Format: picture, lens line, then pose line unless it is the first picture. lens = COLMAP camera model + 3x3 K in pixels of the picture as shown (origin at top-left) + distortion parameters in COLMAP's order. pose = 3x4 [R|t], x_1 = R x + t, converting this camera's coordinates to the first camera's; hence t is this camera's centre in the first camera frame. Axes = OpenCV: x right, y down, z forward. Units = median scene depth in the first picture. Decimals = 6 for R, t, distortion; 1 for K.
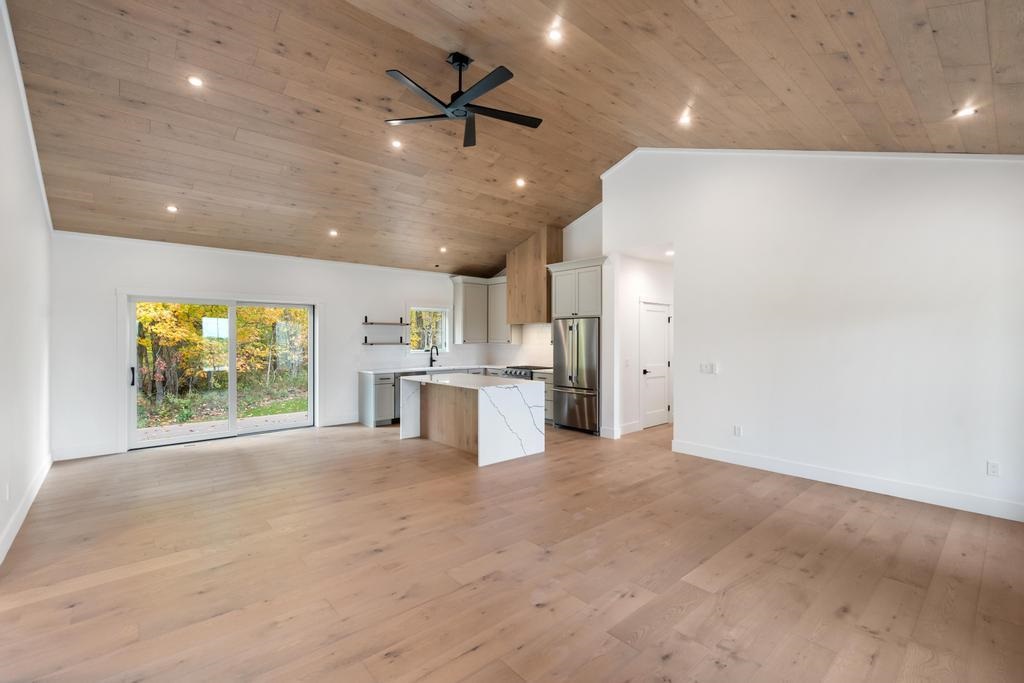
lens RADIAL K [[448.7, 0, 509.2], [0, 448.7, 340.3], [0, 0, 1]] dist [-0.003756, -0.000616]
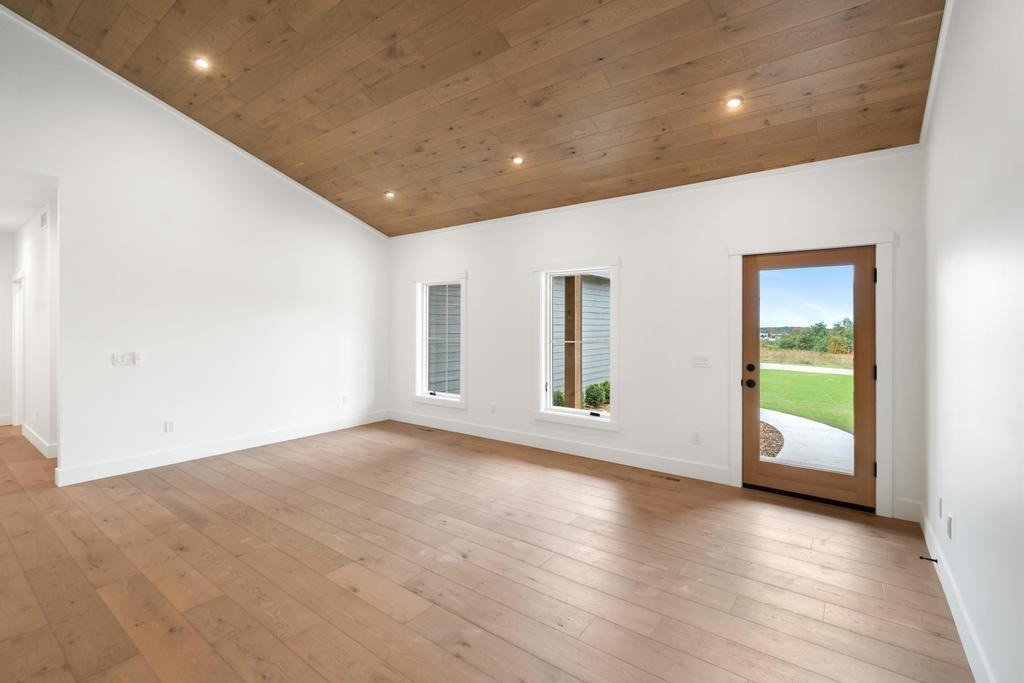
lens RADIAL K [[448.7, 0, 518.8], [0, 448.7, 325.4], [0, 0, 1]] dist [-0.003756, -0.000616]
pose [[-0.215615, -0.001194, 0.976478, -0.313456], [0.005275, 0.999983, 0.002388, 0.003749], [-0.976464, 0.005666, -0.215605, 0.328796]]
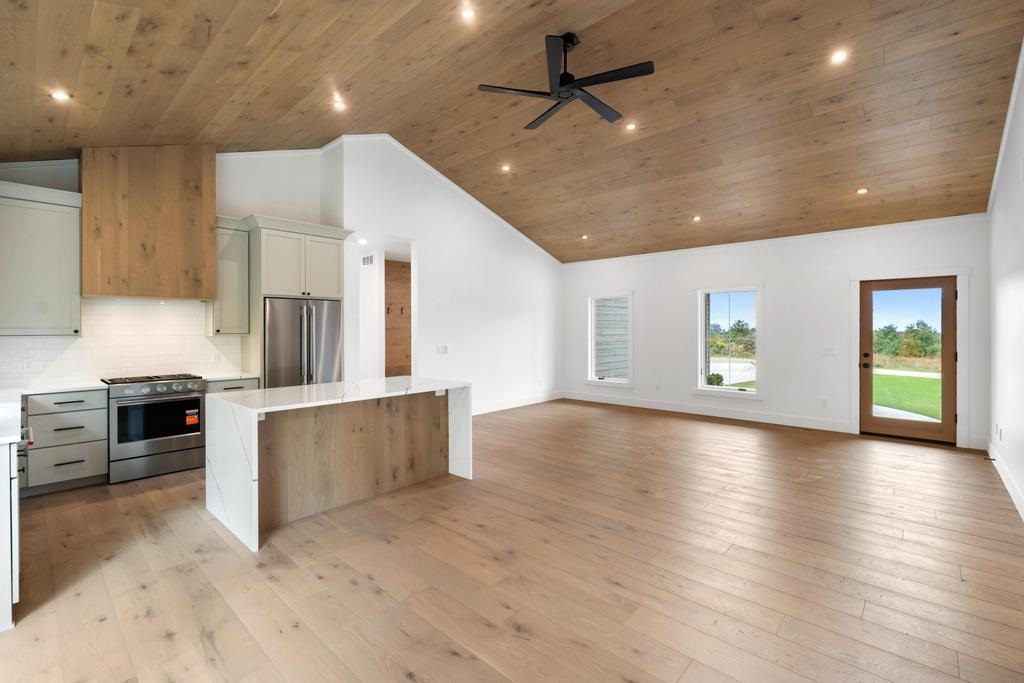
lens RADIAL K [[448.7, 0, 513.3], [0, 448.7, 332.1], [0, 0, 1]] dist [-0.003756, -0.000616]
pose [[-0.112799, -0.007374, 0.993590, -0.550672], [0.008241, 0.999931, 0.008357, 0.002934], [-0.993584, 0.009131, -0.112730, 0.627316]]
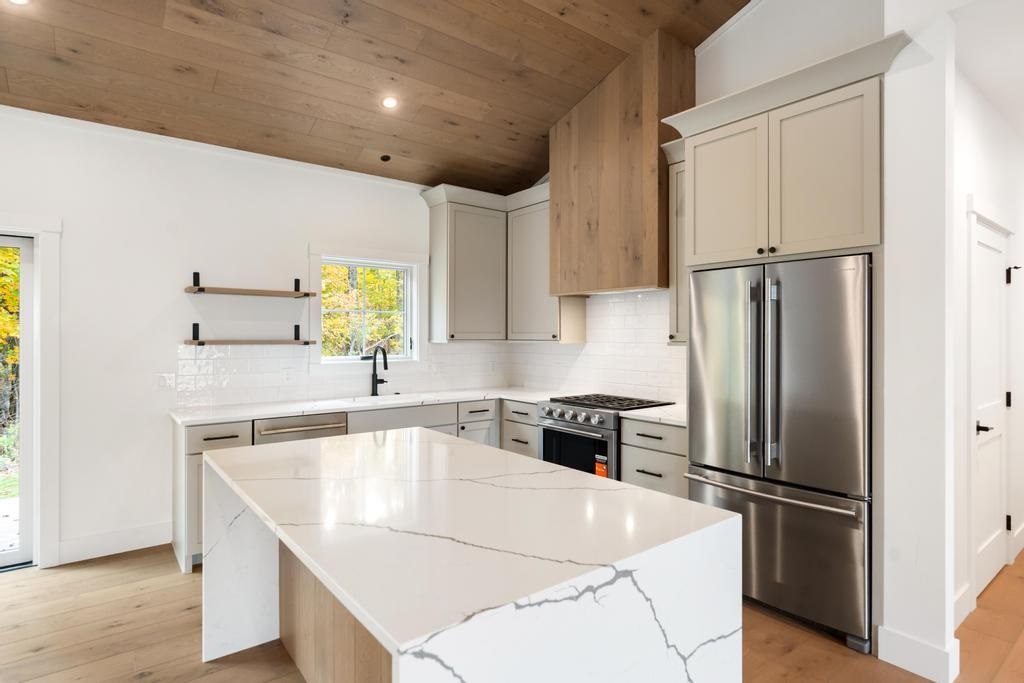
lens RADIAL K [[543.5, 0, 516.9], [0, 543.5, 335.0], [0, 0, 1]] dist [-0.007493, -0.000429]
pose [[0.998839, 0.000611, -0.048166, -0.012632], [-0.000929, 0.999978, -0.006569, 0.004544], [0.048161, 0.006606, 0.998818, 0.512121]]
